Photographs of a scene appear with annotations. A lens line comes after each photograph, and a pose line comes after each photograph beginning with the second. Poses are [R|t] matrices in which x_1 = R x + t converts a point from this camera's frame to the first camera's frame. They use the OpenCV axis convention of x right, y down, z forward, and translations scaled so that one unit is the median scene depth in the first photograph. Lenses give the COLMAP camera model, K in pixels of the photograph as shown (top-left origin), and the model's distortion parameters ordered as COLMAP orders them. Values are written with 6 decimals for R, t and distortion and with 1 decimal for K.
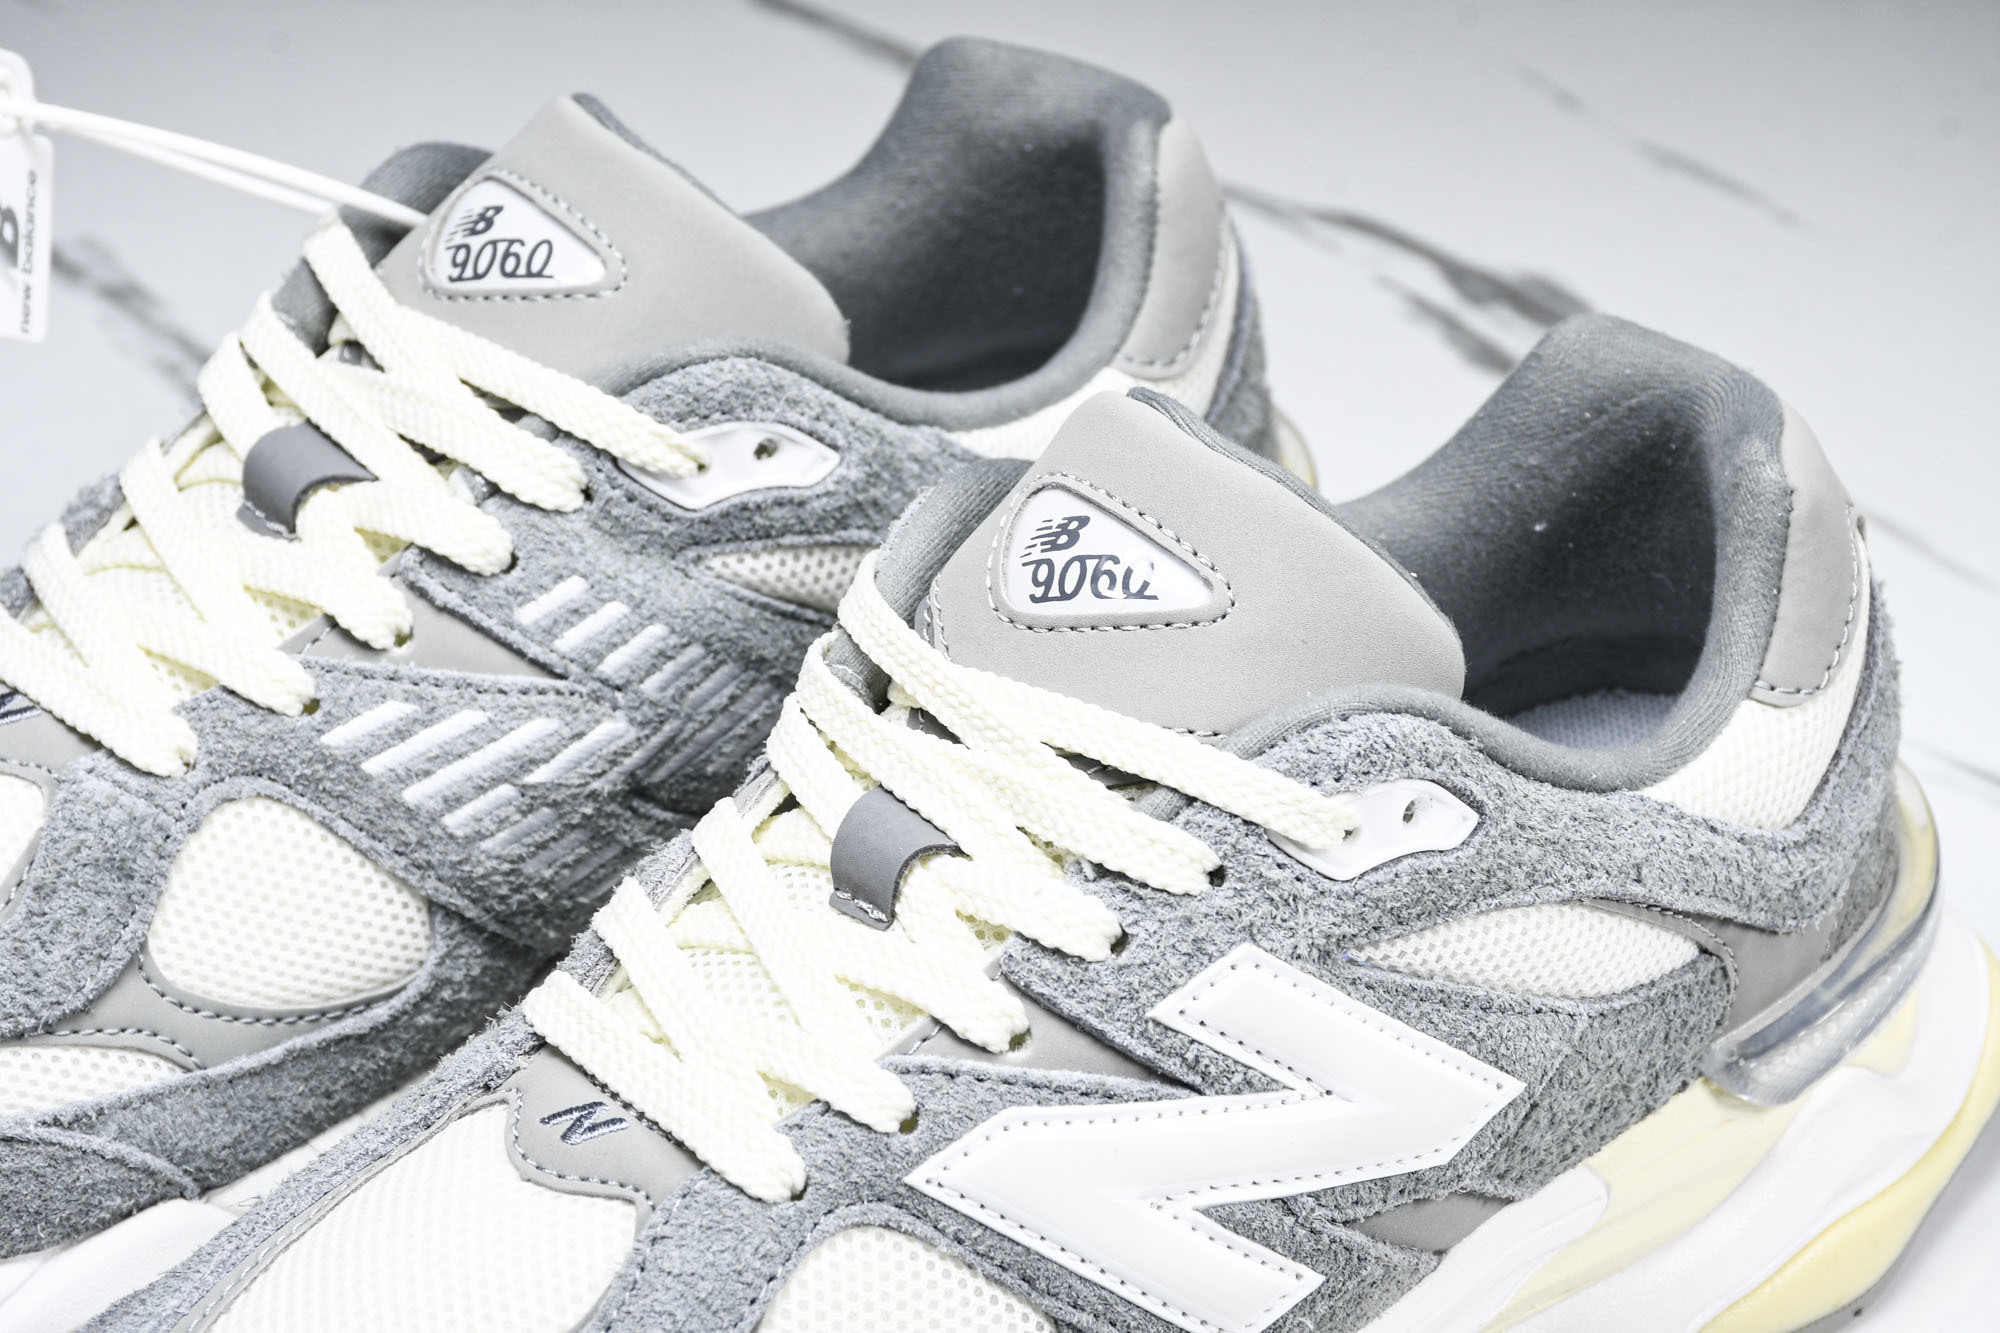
lens RADIAL K [[5847.8, 0, 993.8], [0, 5847.8, 679.2], [0, 0, 1]] dist [0.686212, 0.000000]
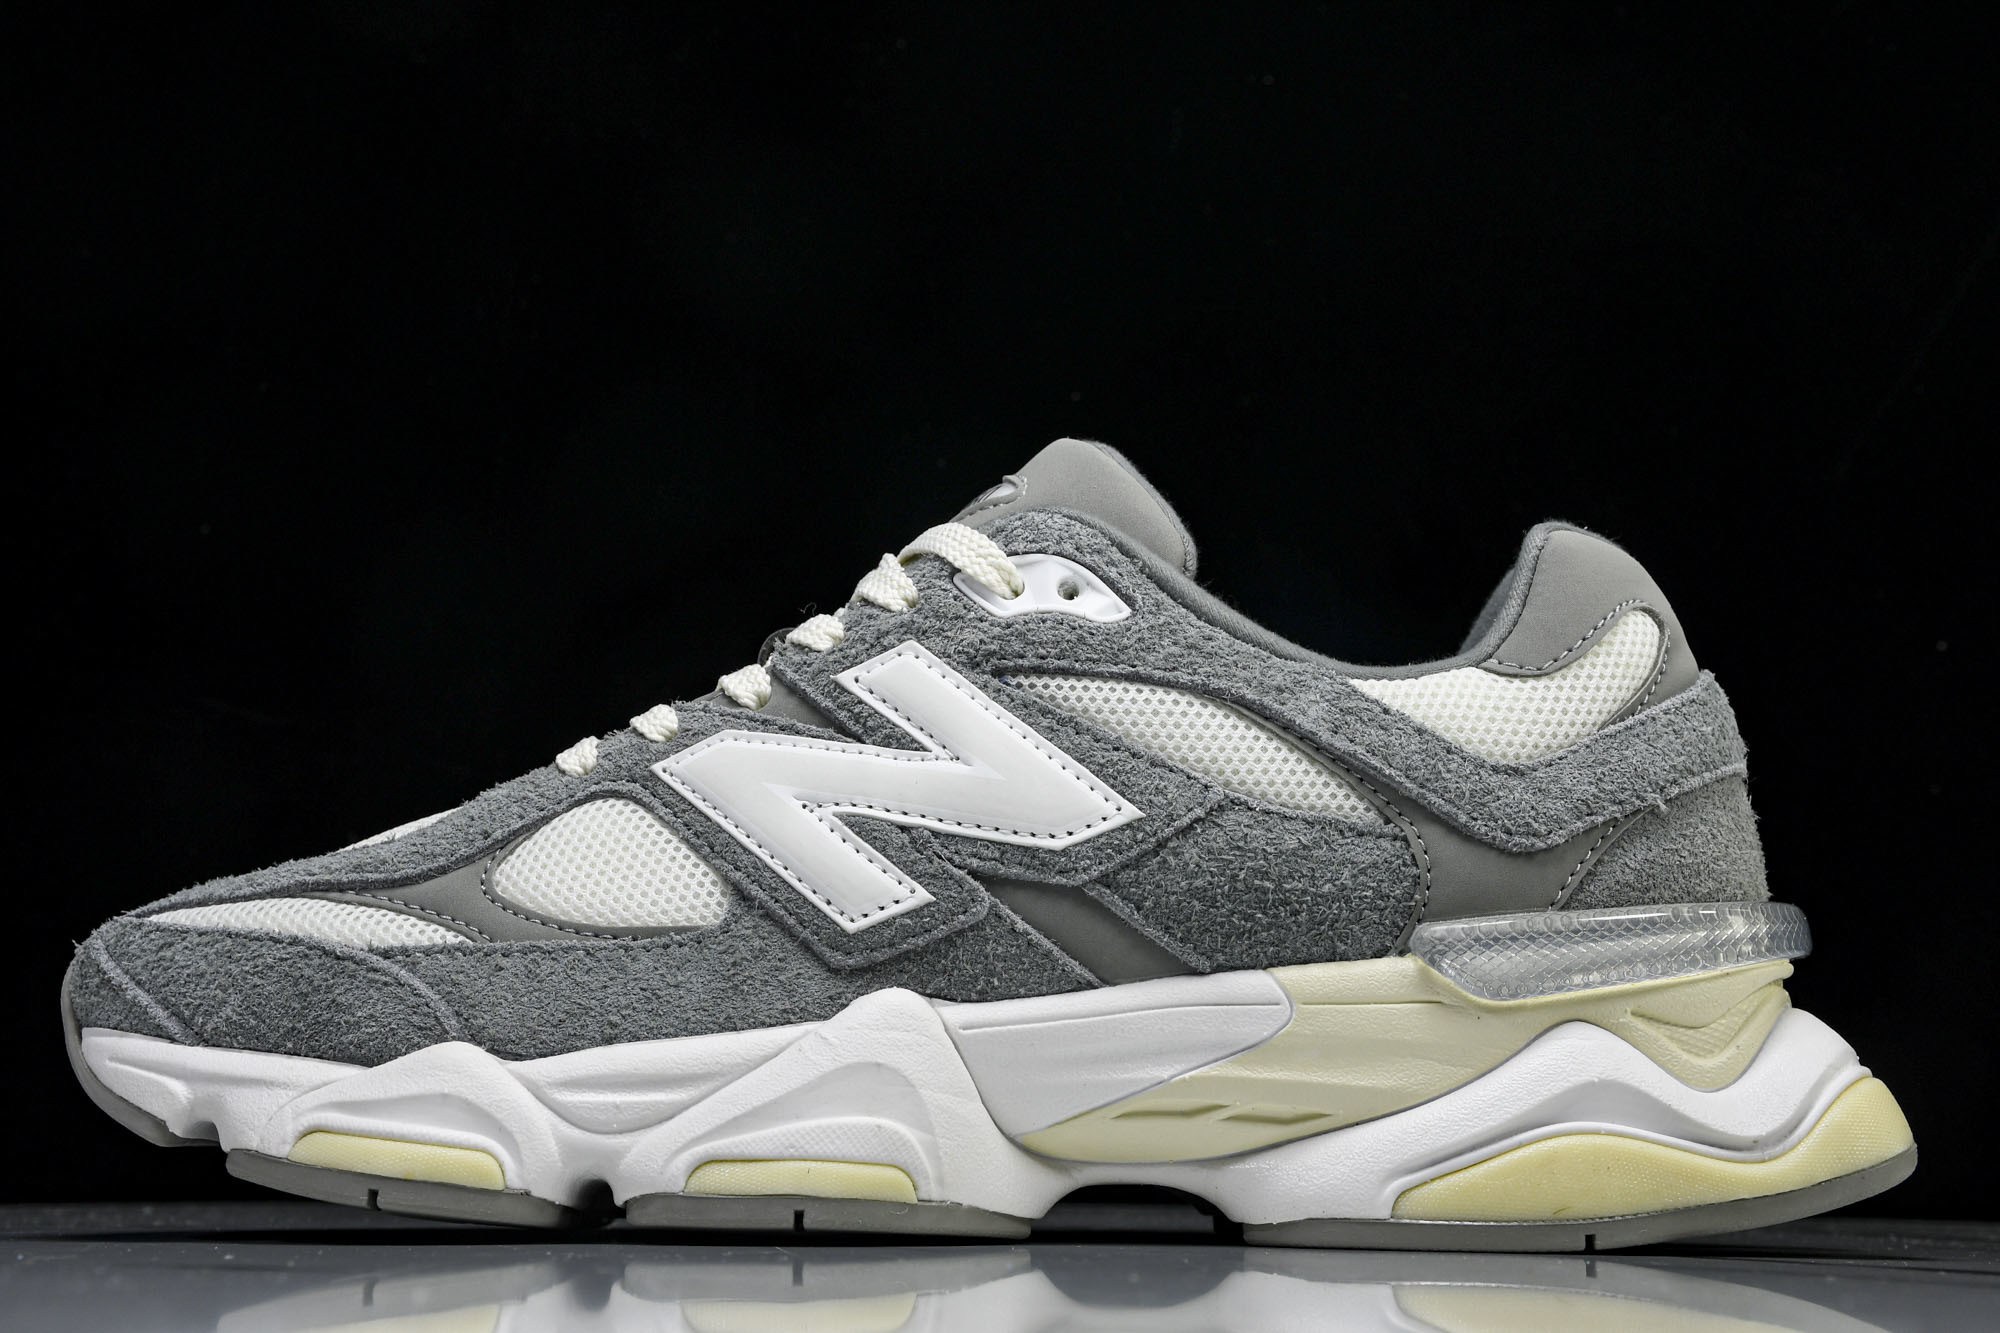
lens RADIAL K [[3412.2, 0, 997.0], [0, 3412.2, 624.2], [0, 0, 1]] dist [0.185390, 0.000000]
pose [[0.747556, -0.121771, -0.652941, 0.581149], [-0.319480, 0.795937, -0.514214, 0.447249], [0.582316, 0.593005, 0.556105, 0.551551]]
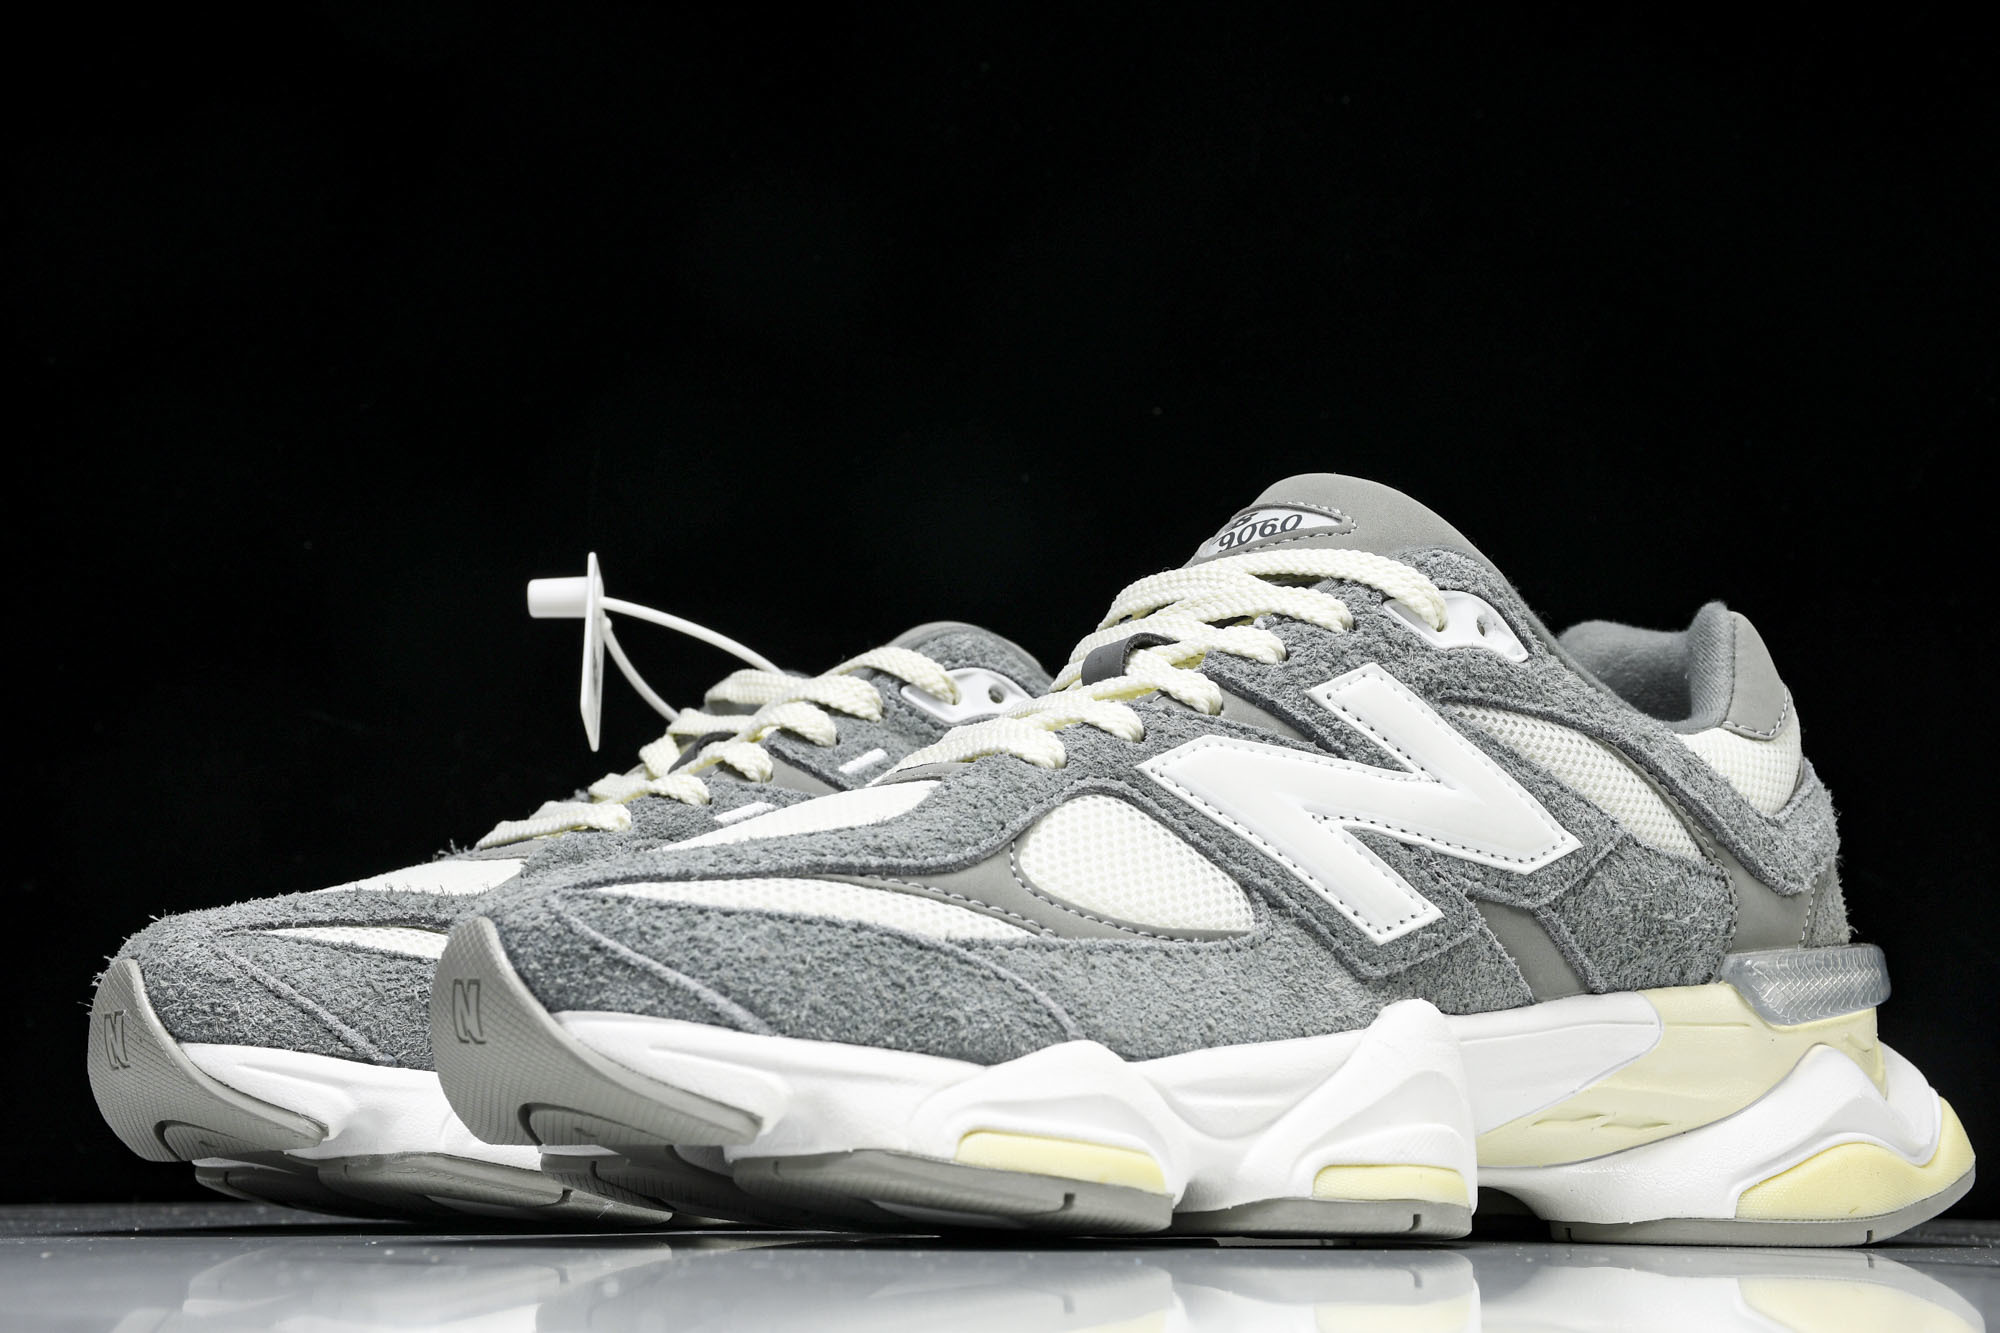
lens RADIAL K [[3412.2, 0, 1005.6], [0, 3412.2, 590.6], [0, 0, 1]] dist [0.185390, 0.000000]
pose [[0.997218, -0.030468, -0.068031, 0.010676], [-0.019379, 0.775310, -0.631284, 0.558669], [0.071980, 0.630846, 0.772562, 0.326619]]
